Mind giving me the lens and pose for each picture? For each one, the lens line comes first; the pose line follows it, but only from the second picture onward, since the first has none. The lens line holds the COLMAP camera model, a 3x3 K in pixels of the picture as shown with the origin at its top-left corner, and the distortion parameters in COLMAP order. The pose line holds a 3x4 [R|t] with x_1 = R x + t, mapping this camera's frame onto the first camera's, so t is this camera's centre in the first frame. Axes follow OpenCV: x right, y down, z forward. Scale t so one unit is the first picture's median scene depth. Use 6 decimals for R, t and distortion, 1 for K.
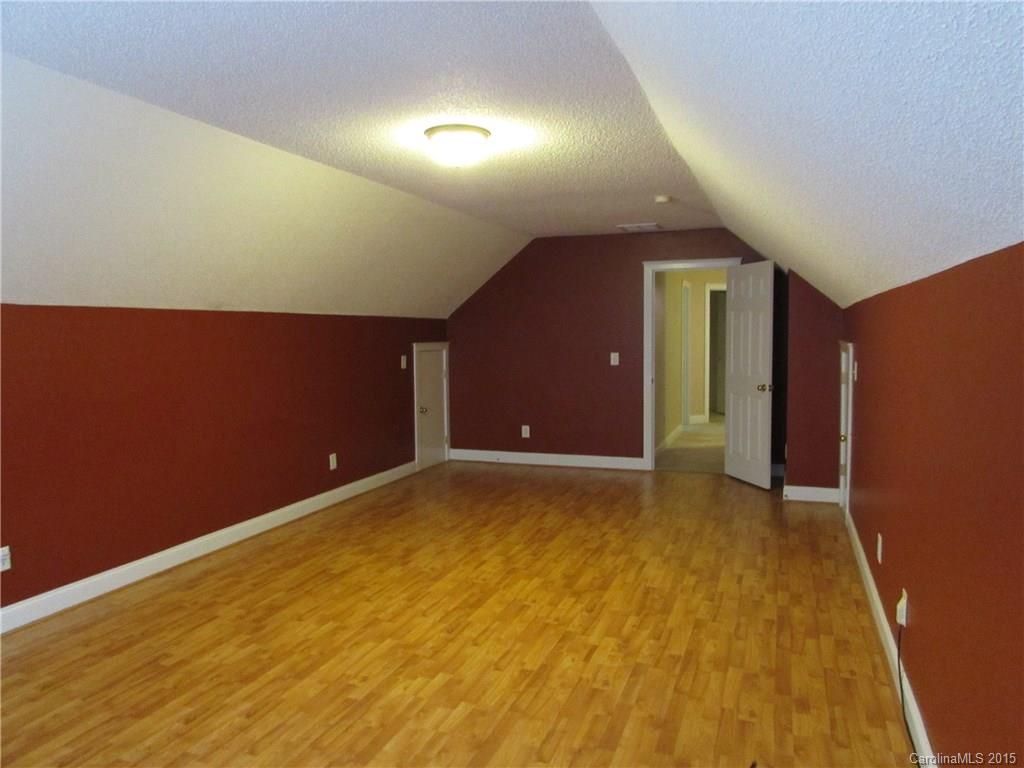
lens RADIAL K [[724.2, 0, 518.5], [0, 724.2, 385.4], [0, 0, 1]] dist [-0.006463, 0.000149]
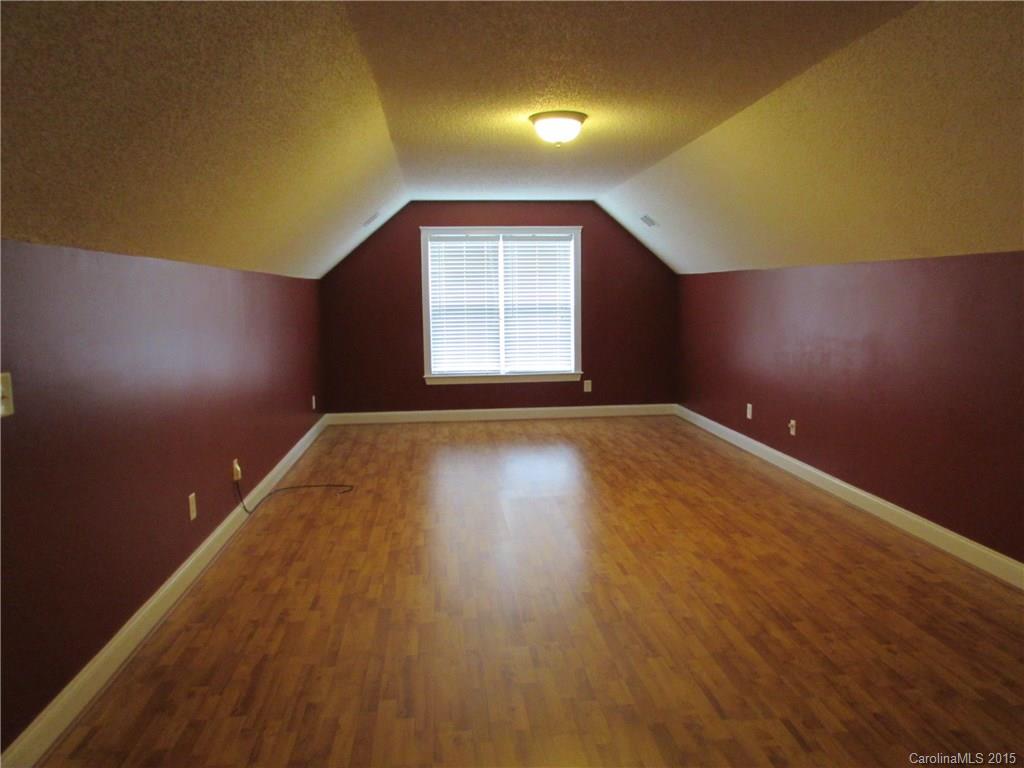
lens RADIAL K [[724.2, 0, 518.5], [0, 724.2, 385.4], [0, 0, 1]] dist [-0.006463, 0.000149]
pose [[-0.894615, 0.083895, -0.438892, 0.446630], [-0.004778, 0.980364, 0.197137, -0.138743], [0.446813, 0.178459, -0.876647, 1.807158]]
